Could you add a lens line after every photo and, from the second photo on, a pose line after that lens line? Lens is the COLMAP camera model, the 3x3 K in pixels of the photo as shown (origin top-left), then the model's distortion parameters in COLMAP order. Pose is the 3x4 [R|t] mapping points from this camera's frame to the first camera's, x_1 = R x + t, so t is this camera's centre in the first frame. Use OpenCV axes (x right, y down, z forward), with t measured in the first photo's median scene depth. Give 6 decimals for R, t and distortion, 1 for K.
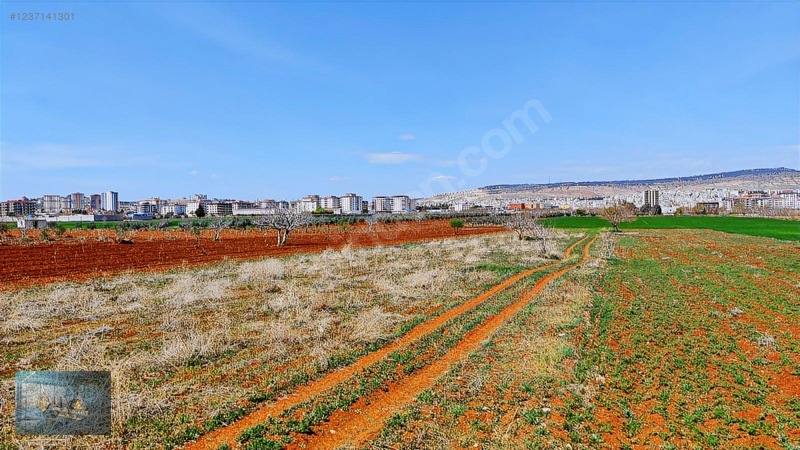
lens RADIAL K [[529.3, 0, 401.1], [0, 529.3, 223.0], [0, 0, 1]] dist [0.072389, -0.054528]
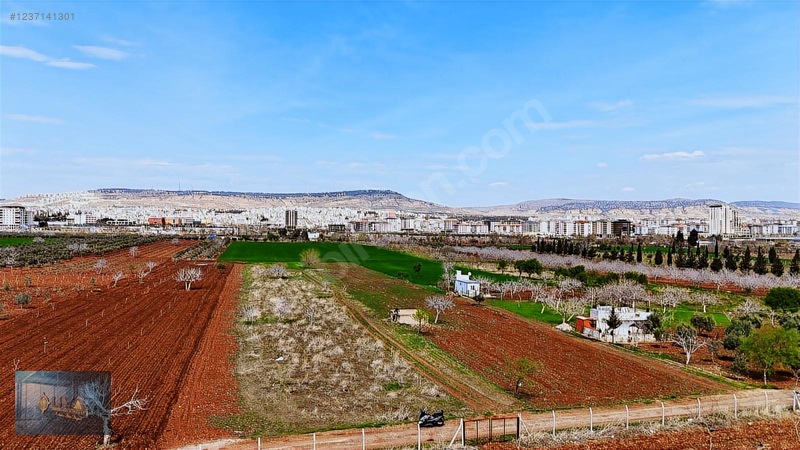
lens RADIAL K [[589.5, 0, 398.9], [0, 589.5, 237.8], [0, 0, 1]] dist [0.082528, -0.090287]
pose [[0.806563, 0.011666, 0.591033, -0.079893], [-0.015017, 0.999887, 0.000757, -0.014488], [-0.590957, -0.009486, 0.806647, -0.111979]]
